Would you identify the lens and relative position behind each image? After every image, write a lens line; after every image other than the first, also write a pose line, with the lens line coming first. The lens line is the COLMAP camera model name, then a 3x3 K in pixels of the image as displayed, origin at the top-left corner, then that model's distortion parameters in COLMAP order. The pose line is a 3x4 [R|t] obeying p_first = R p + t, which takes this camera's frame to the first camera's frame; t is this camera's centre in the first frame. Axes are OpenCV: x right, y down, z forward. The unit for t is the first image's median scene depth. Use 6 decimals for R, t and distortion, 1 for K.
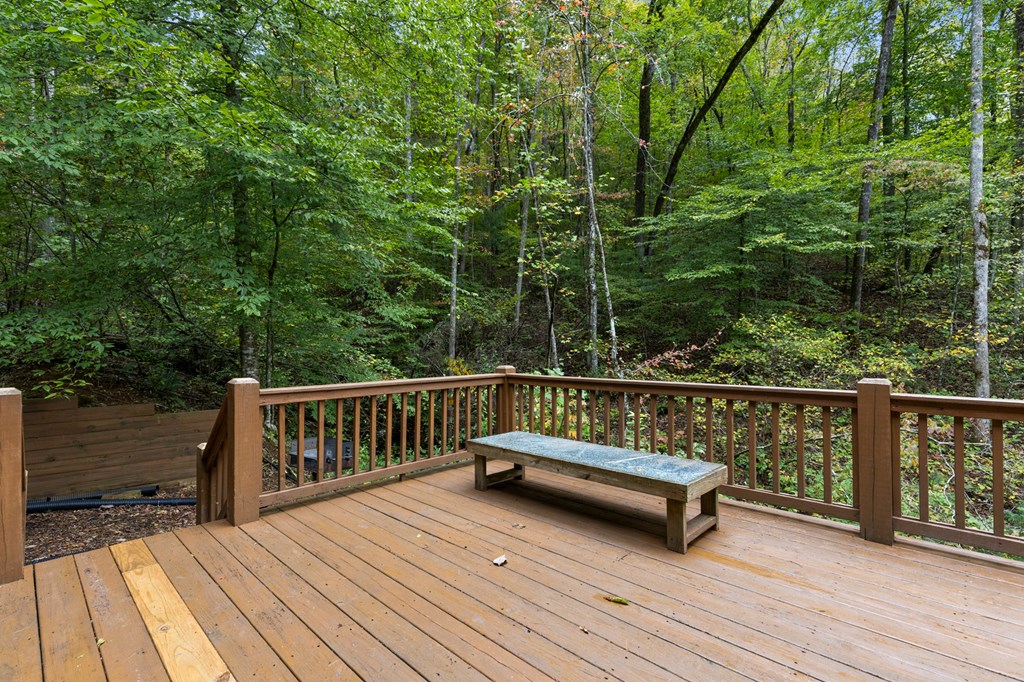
lens RADIAL K [[470.3, 0, 504.2], [0, 470.3, 338.5], [0, 0, 1]] dist [-0.004486, -0.000539]
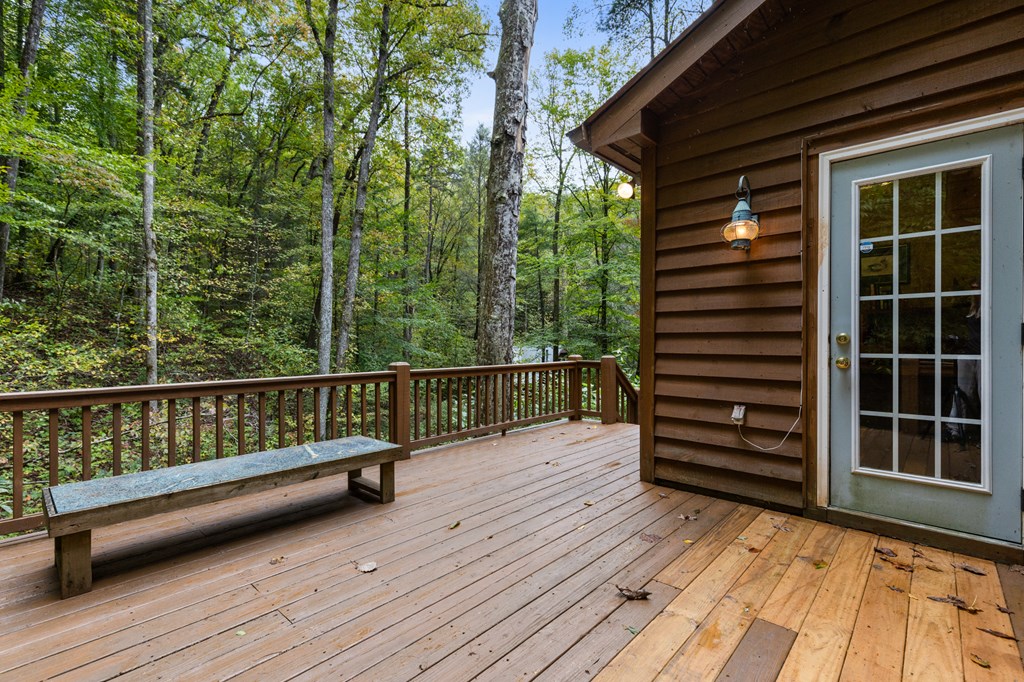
lens RADIAL K [[470.3, 0, 503.7], [0, 470.3, 345.3], [0, 0, 1]] dist [-0.004486, -0.000539]
pose [[-0.038367, -0.000183, 0.999264, -0.825162], [-0.018631, 0.999826, -0.000532, 0.014268], [-0.999090, -0.018638, -0.038364, 0.652641]]
